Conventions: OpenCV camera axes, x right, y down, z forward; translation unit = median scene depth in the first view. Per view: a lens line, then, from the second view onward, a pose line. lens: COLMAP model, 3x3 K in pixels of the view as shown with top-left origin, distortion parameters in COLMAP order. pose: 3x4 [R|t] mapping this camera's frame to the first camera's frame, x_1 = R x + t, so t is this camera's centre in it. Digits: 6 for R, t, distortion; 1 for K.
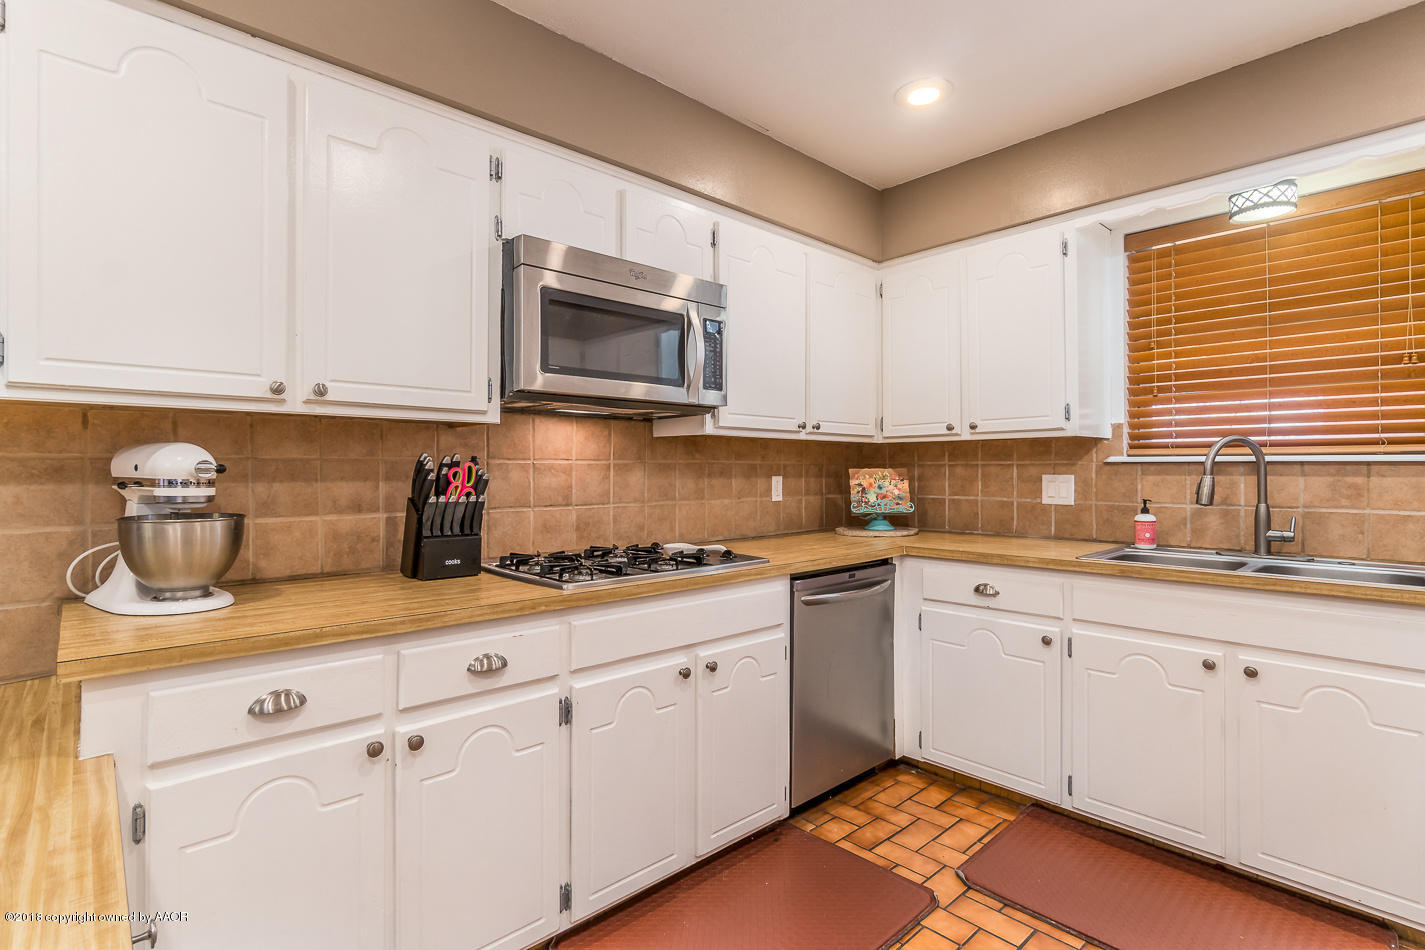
lens RADIAL K [[694.0, 0, 713.3], [0, 694.0, 469.7], [0, 0, 1]] dist [-0.000254, 0.000234]
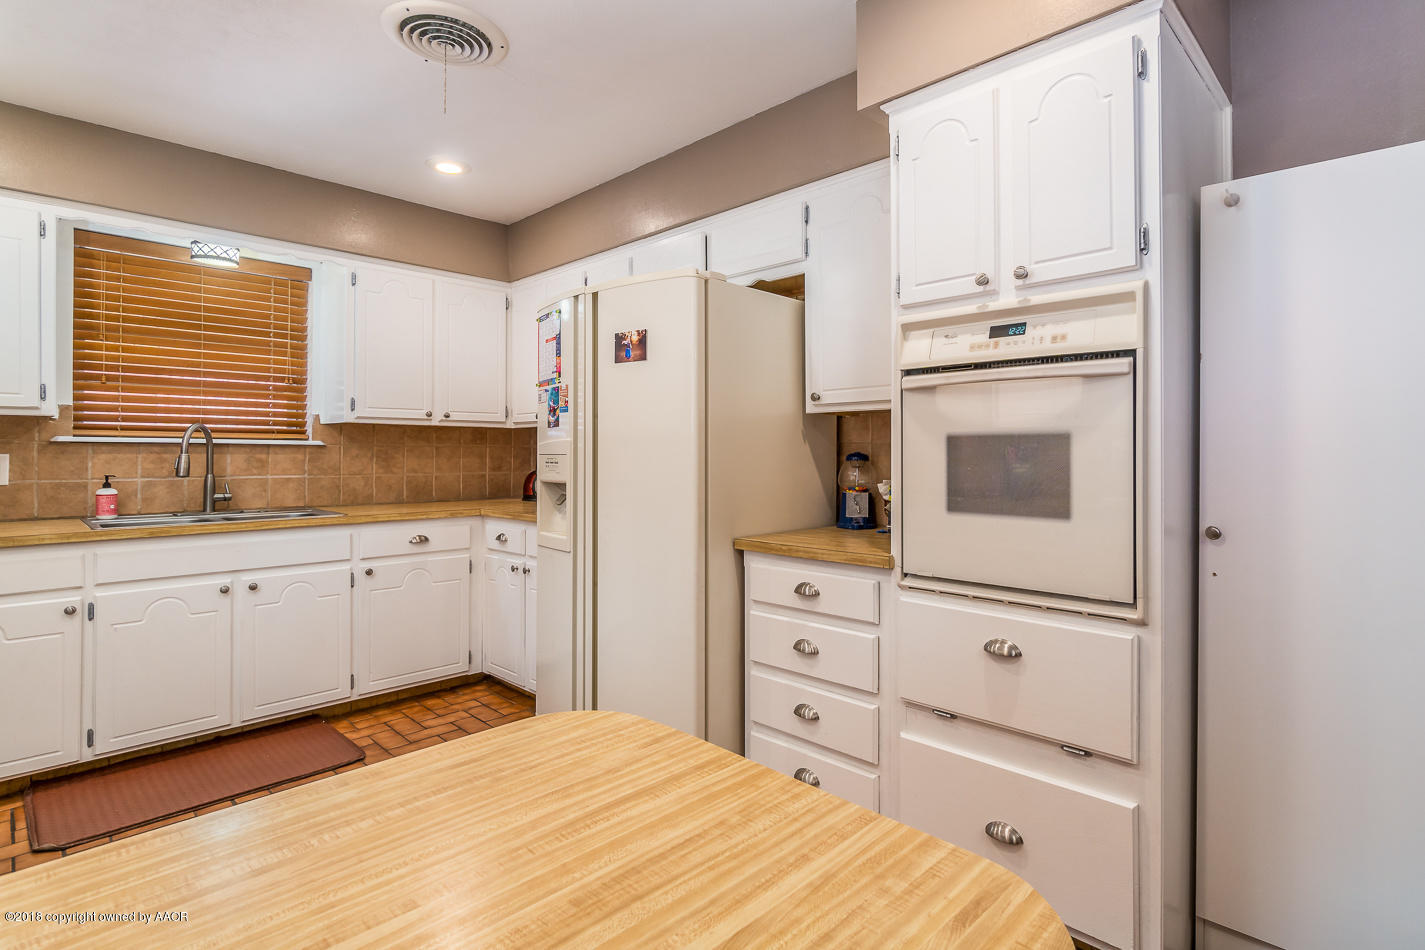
lens RADIAL K [[694.0, 0, 714.8], [0, 694.0, 462.2], [0, 0, 1]] dist [-0.000254, 0.000234]
pose [[-0.010866, -0.016891, 0.999798, -0.570337], [-0.003814, 0.999851, 0.016850, -0.001229], [-0.999934, -0.003630, -0.010929, 0.029315]]
